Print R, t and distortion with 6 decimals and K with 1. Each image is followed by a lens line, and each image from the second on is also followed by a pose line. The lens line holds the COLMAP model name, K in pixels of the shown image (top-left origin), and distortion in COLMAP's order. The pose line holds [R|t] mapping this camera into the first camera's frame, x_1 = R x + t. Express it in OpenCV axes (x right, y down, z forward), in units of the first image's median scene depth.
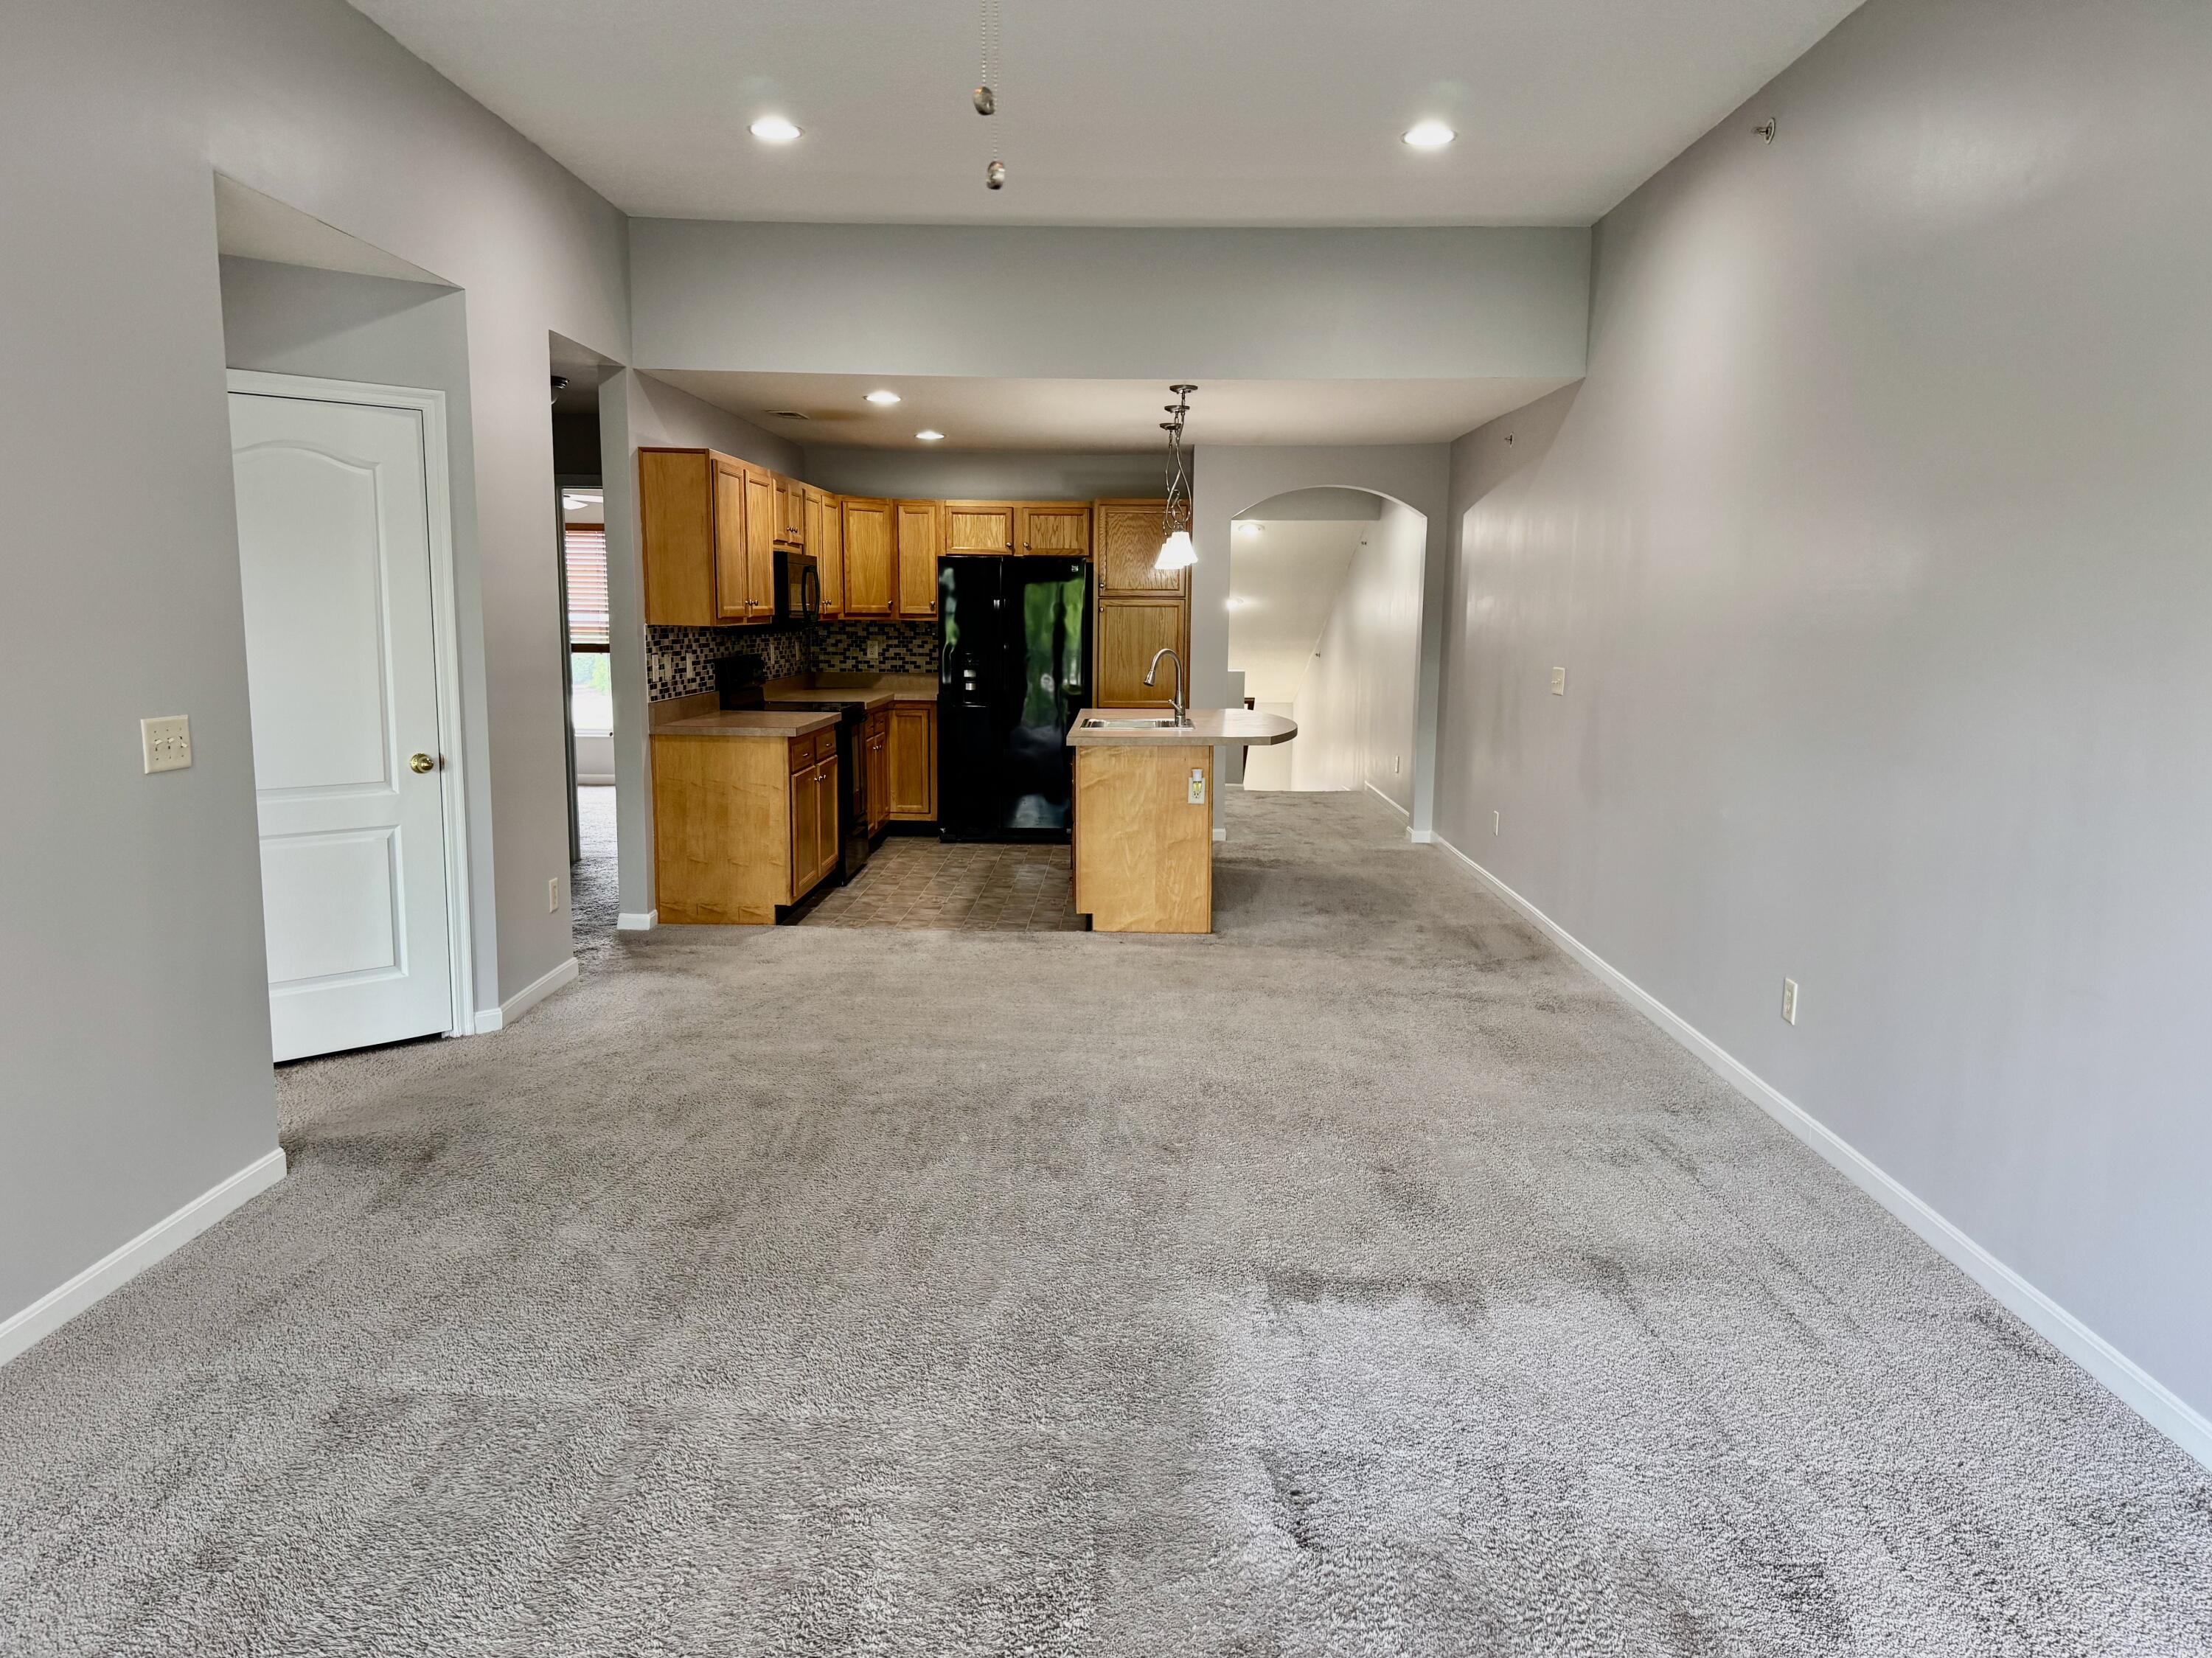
lens RADIAL K [[1565.2, 0, 1104.2], [0, 1565.2, 831.2], [0, 0, 1]] dist [-0.001711, -0.003721]
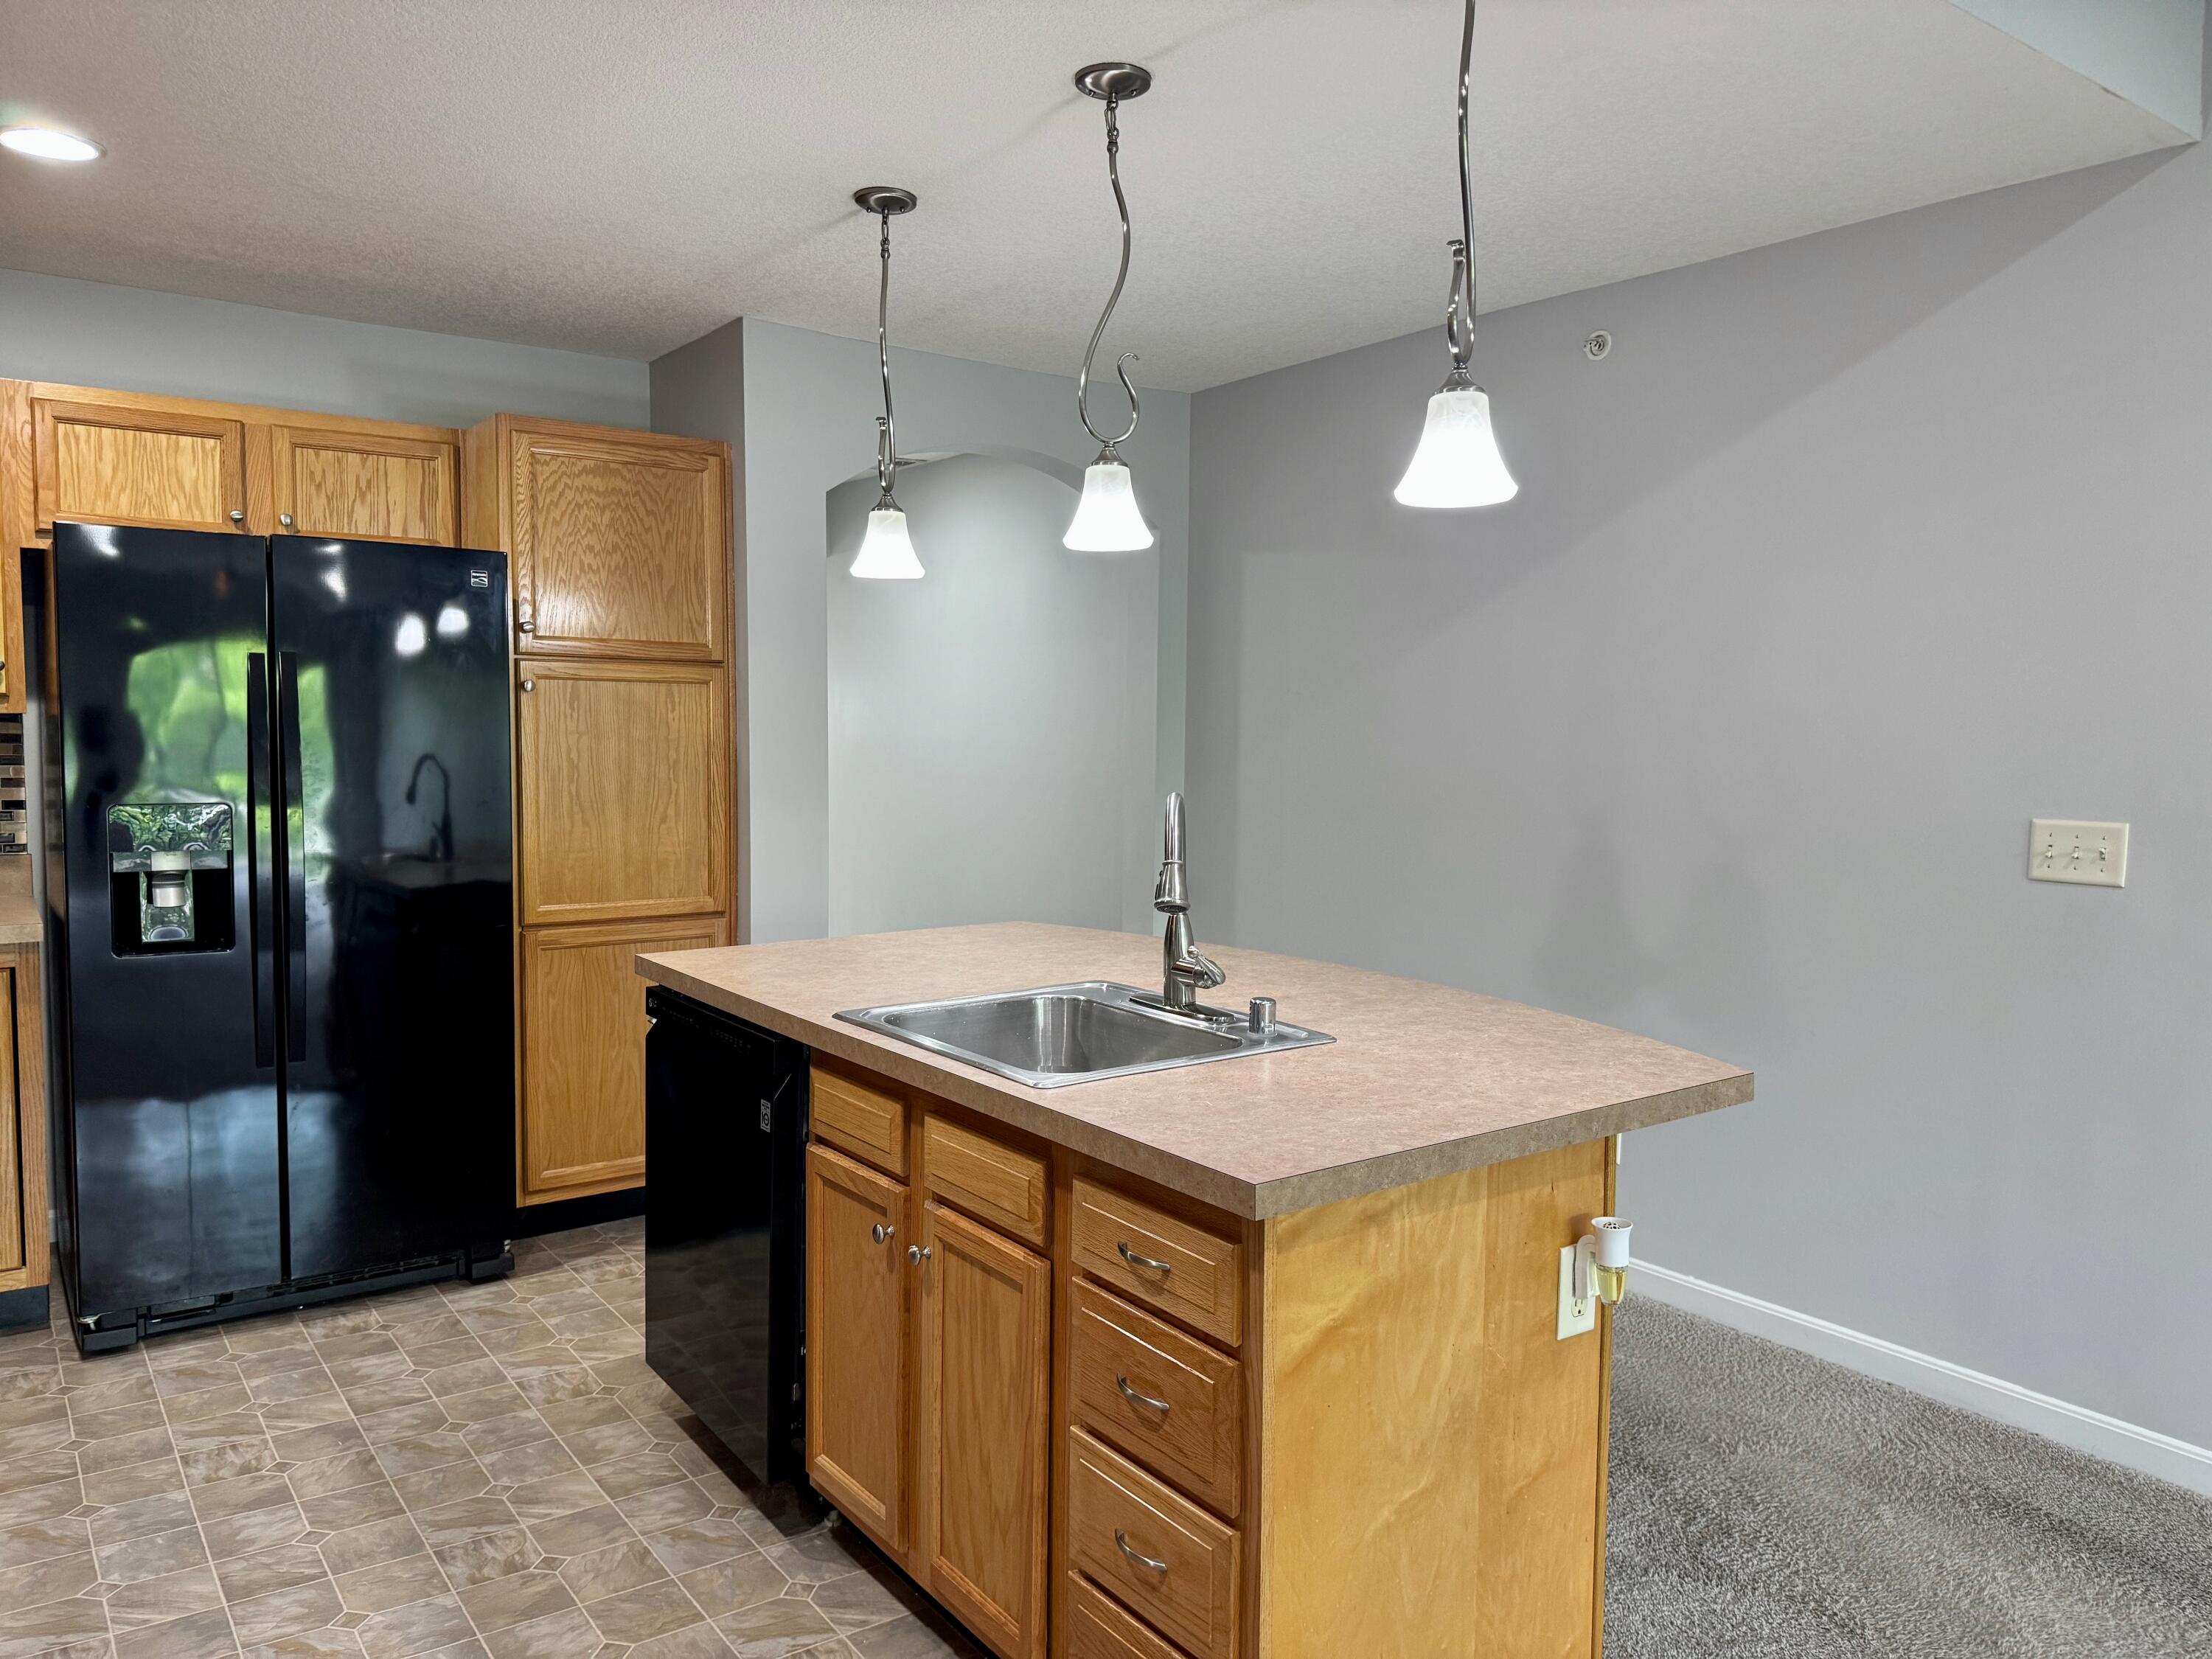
lens RADIAL K [[1565.3, 0, 1110.8], [0, 1565.3, 831.2], [0, 0, 1]] dist [-0.001711, -0.003721]
pose [[0.793823, -0.031273, 0.607344, -0.129630], [0.075987, 0.995951, -0.048036, -0.073687], [-0.603382, 0.084282, 0.792986, 0.591928]]
